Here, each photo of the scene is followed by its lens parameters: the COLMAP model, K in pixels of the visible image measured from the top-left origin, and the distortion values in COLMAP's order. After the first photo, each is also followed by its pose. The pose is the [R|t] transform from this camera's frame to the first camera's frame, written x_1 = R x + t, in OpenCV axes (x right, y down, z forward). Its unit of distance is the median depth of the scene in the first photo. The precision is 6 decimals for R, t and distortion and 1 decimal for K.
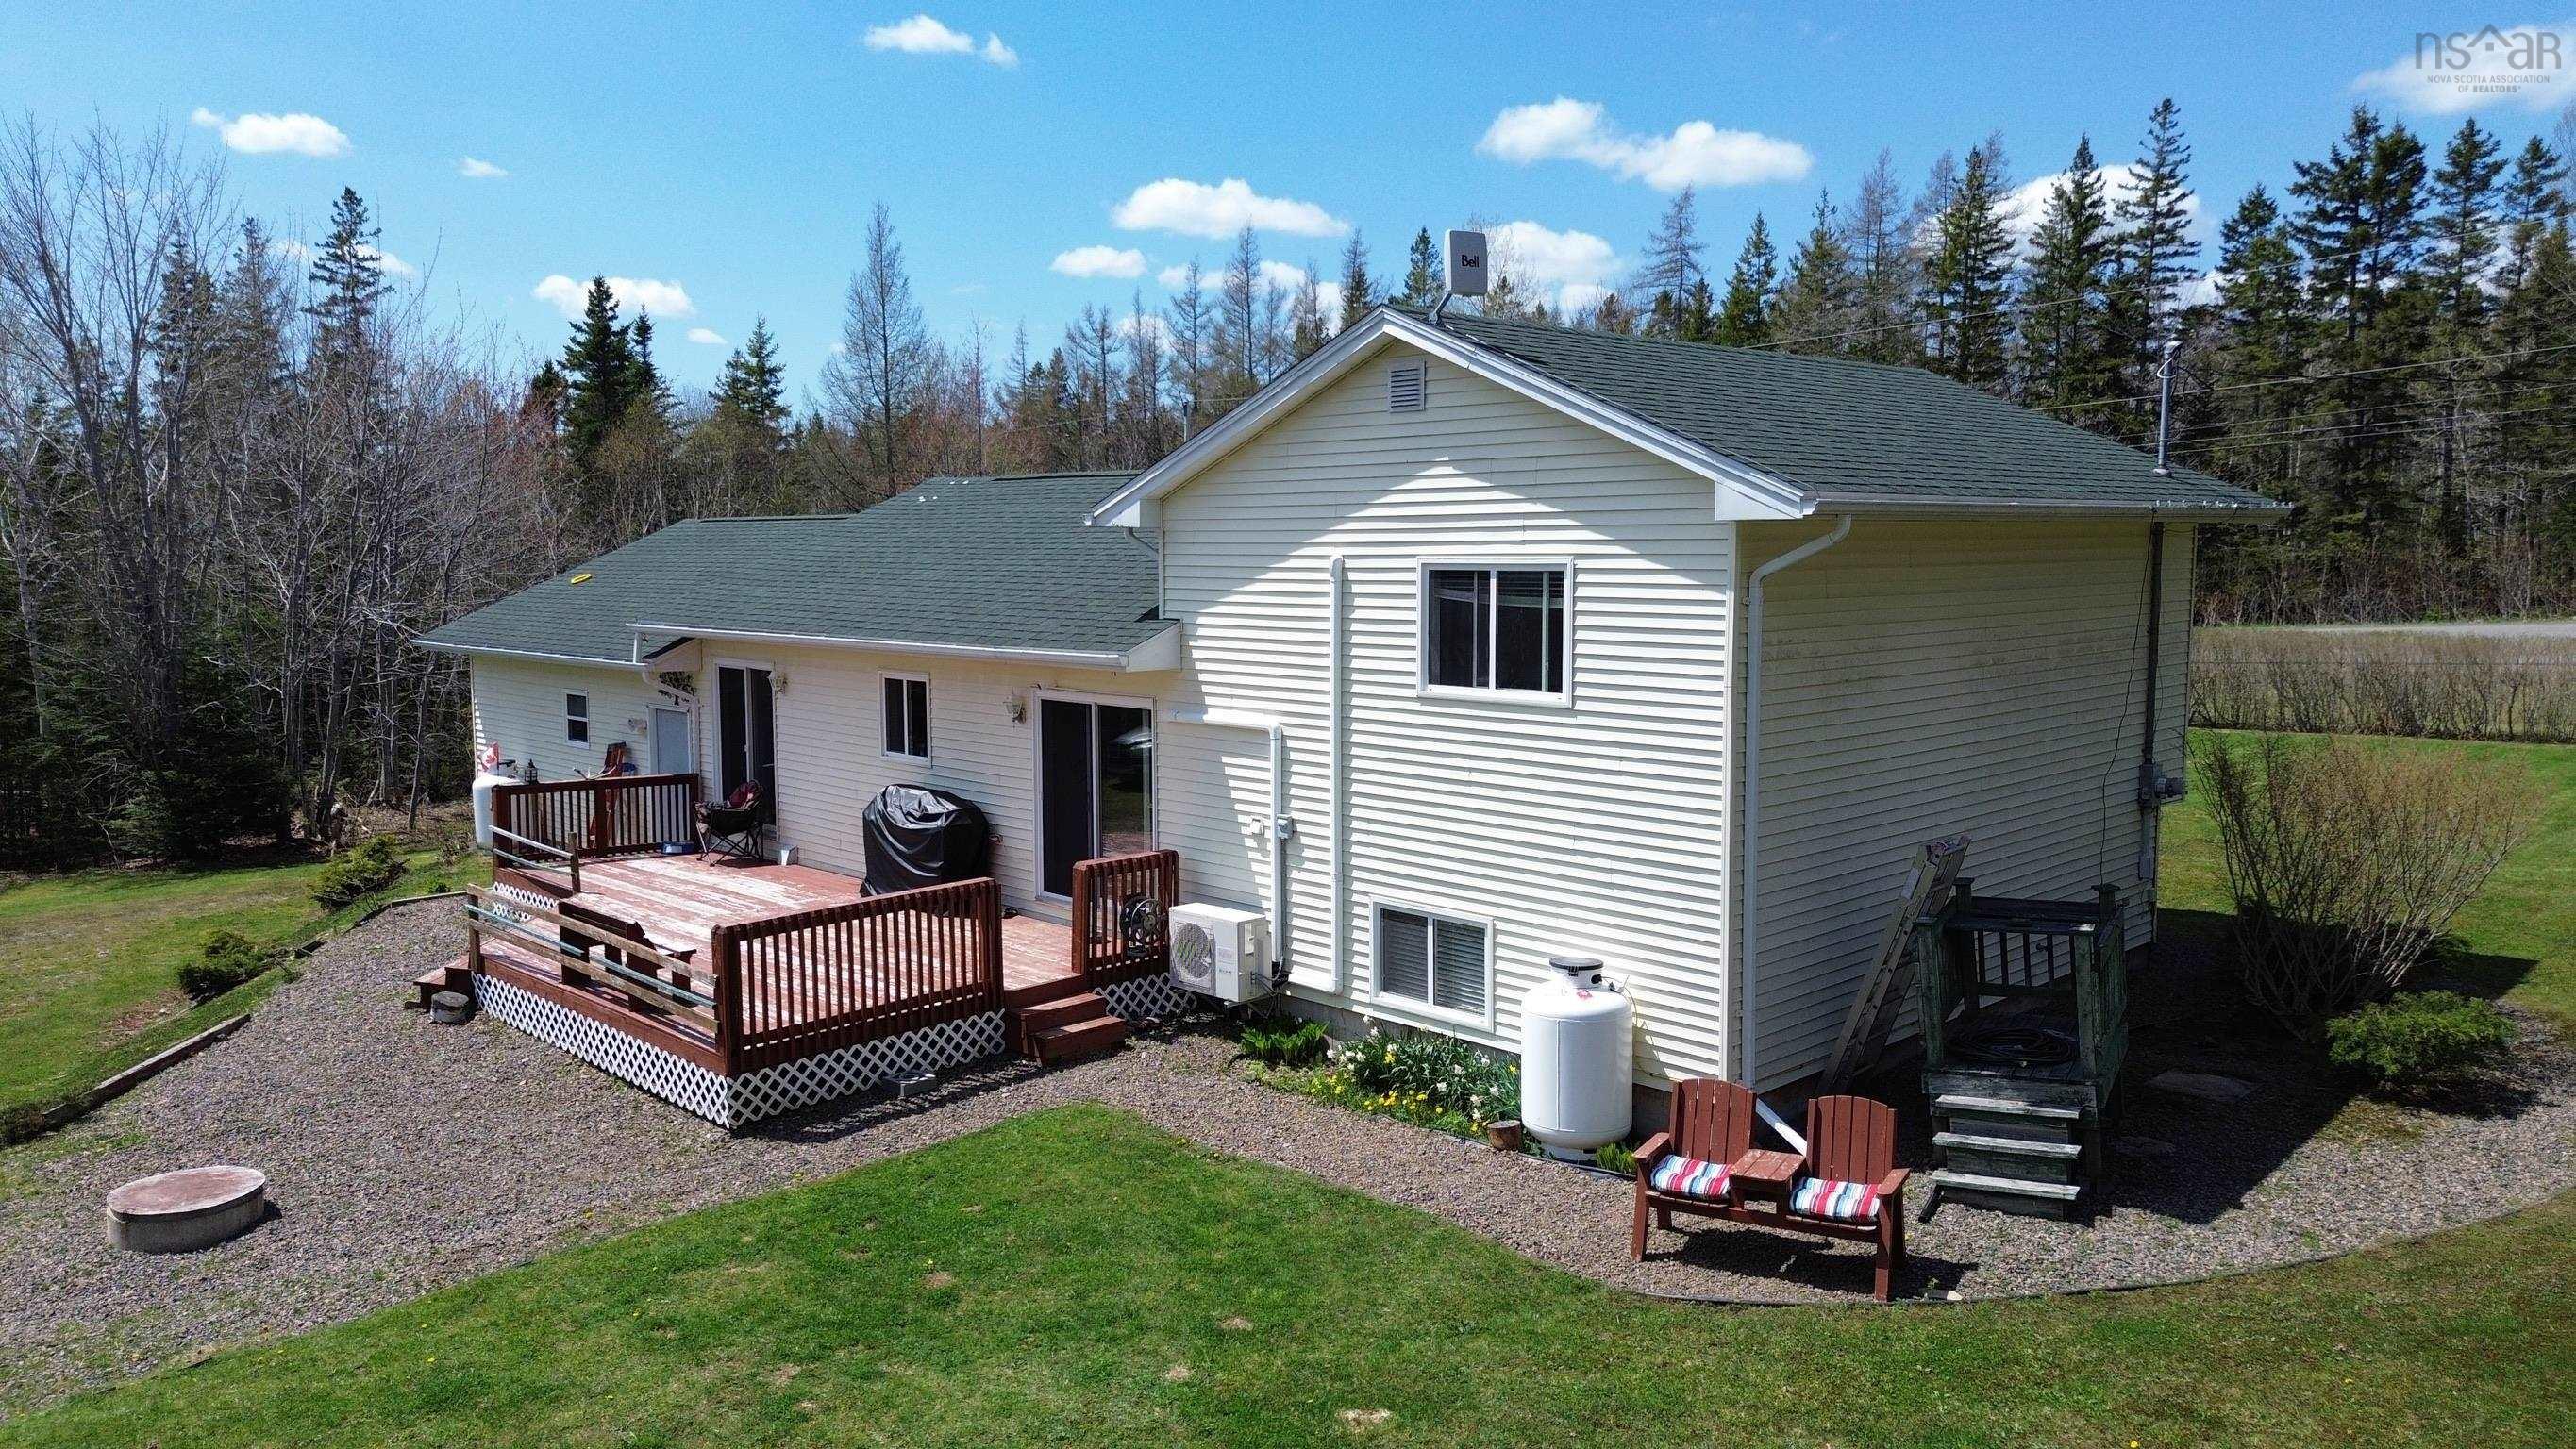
lens RADIAL K [[1834.6, 0, 1299.5], [0, 1834.6, 715.9], [0, 0, 1]] dist [0.087663, -0.129340]
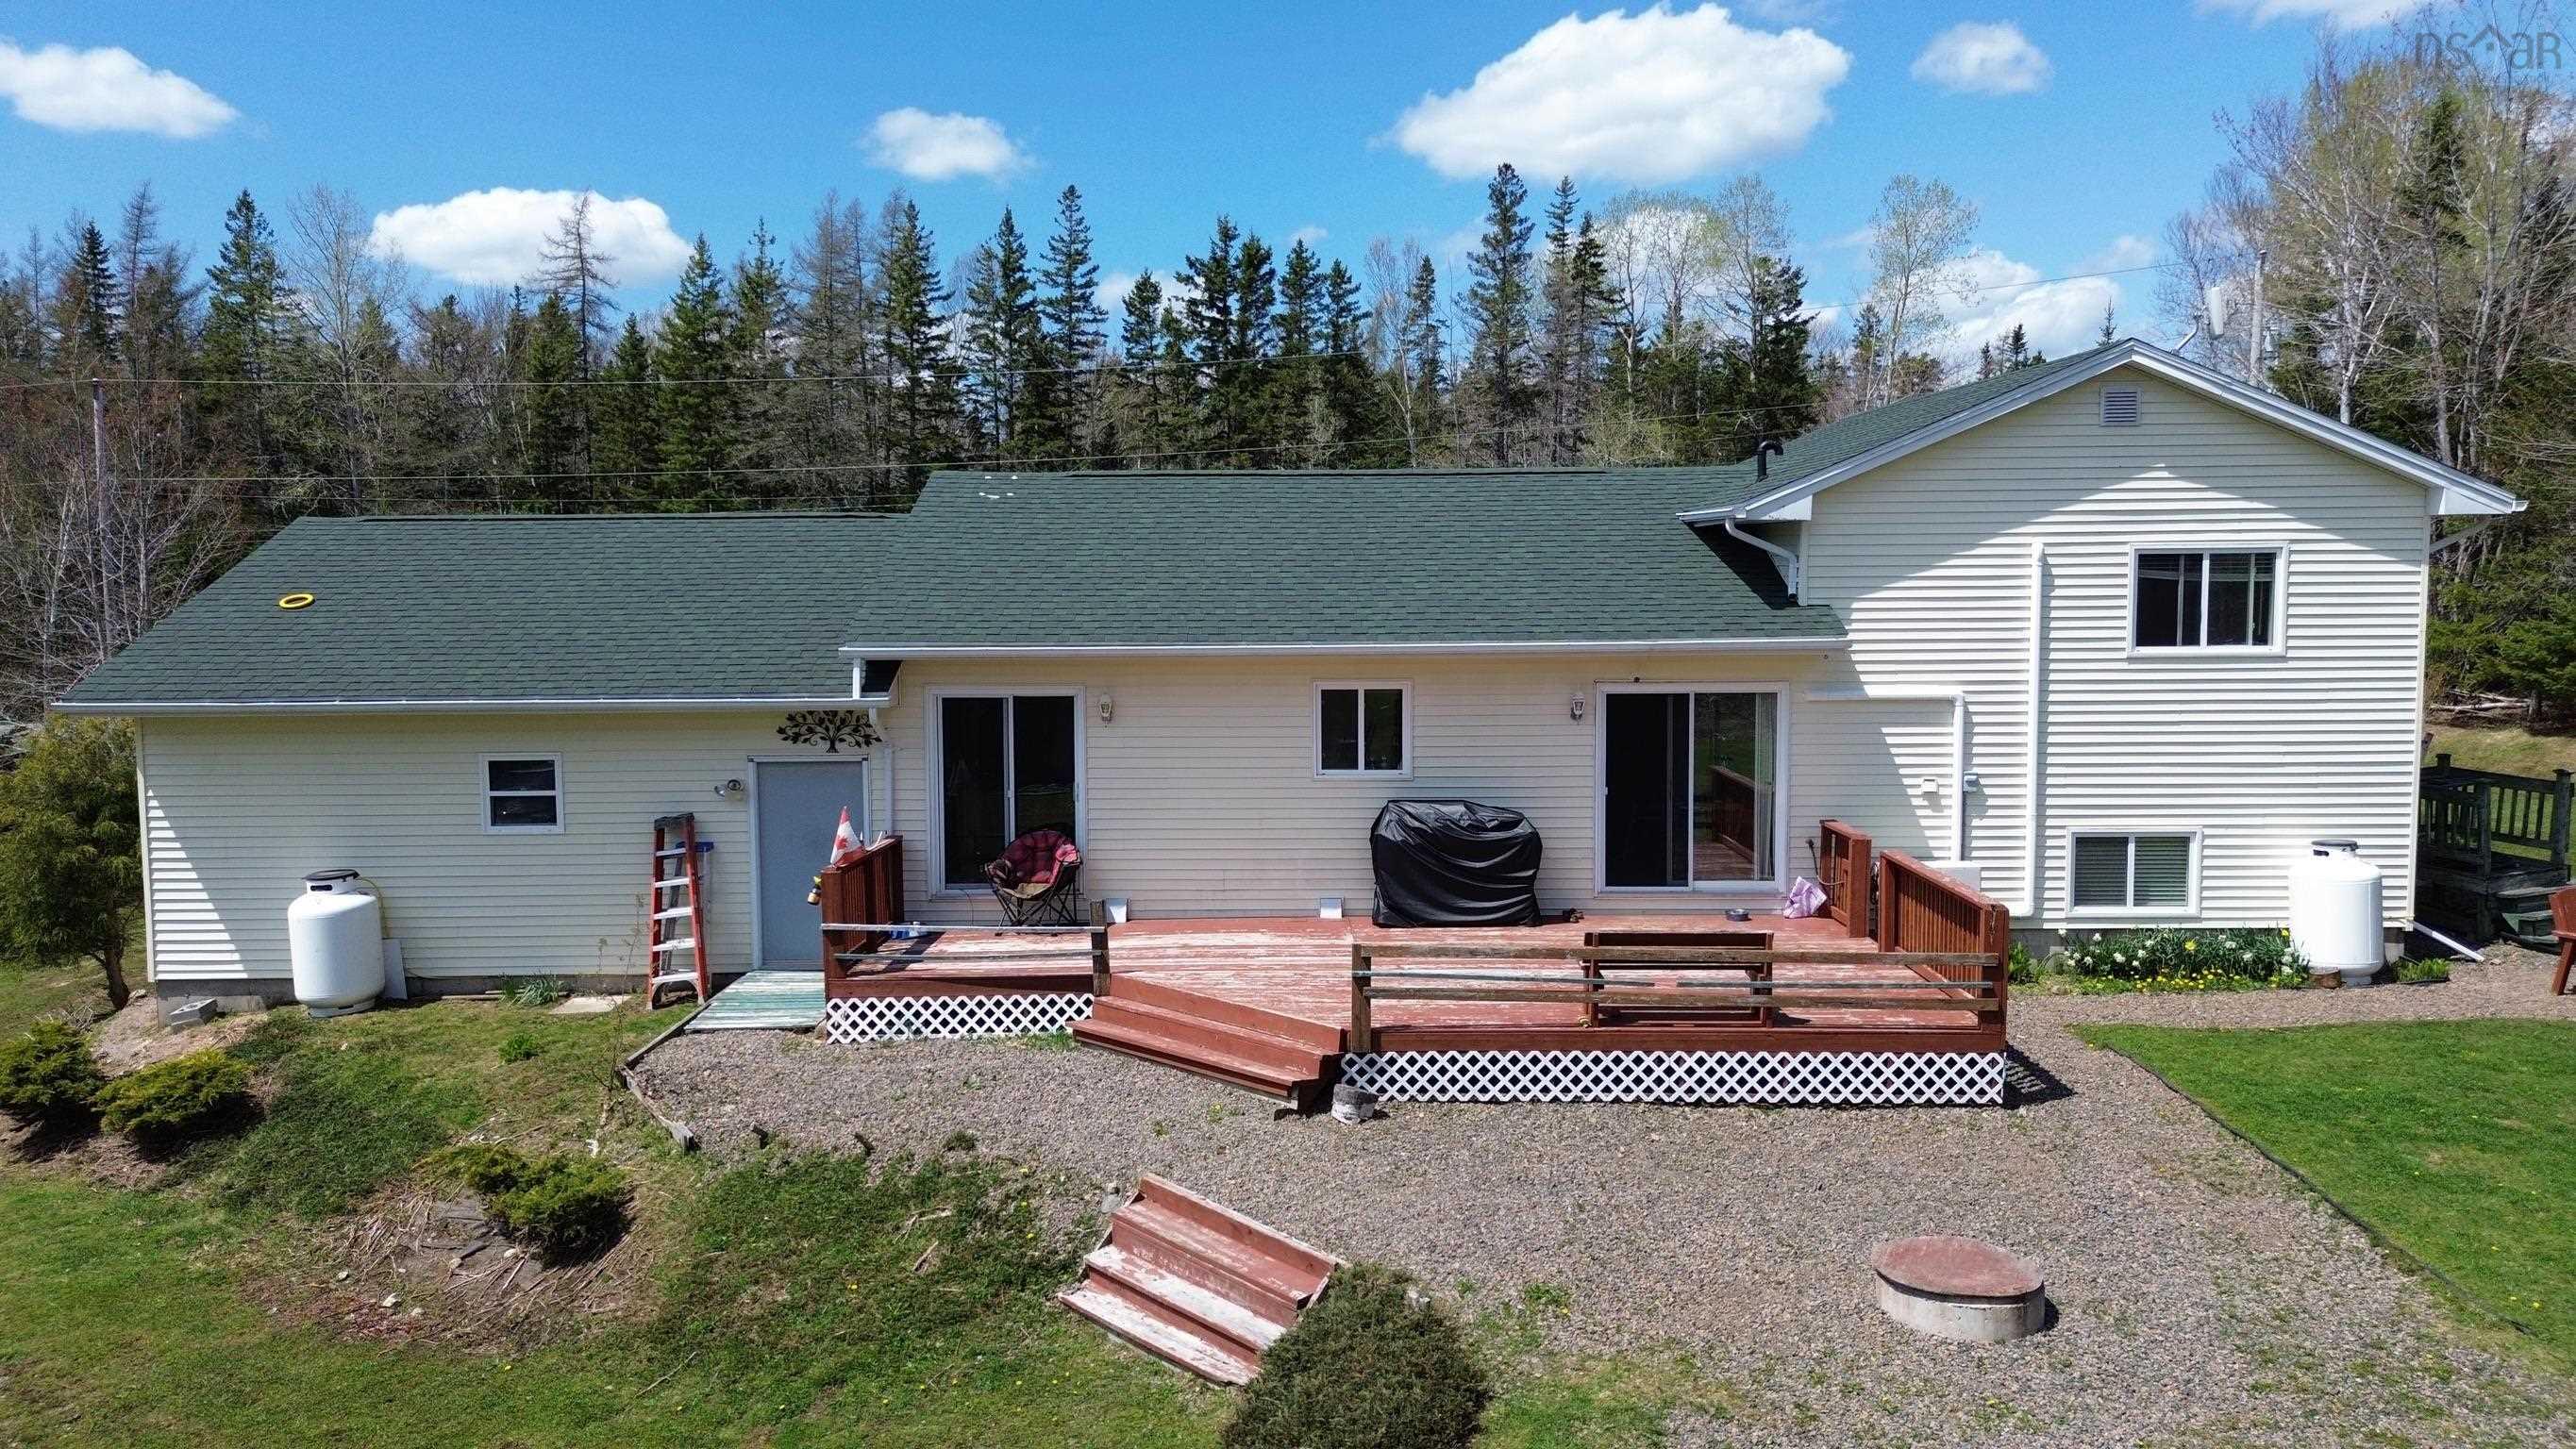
lens RADIAL K [[1846.7, 0, 1288.0], [0, 1846.7, 724.5], [0, 0, 1]] dist [0.013622, -0.000235]
pose [[0.689081, -0.059915, 0.722204, -1.176851], [0.072378, 0.997283, 0.013678, -0.022408], [-0.721061, 0.042847, 0.691545, 0.528885]]
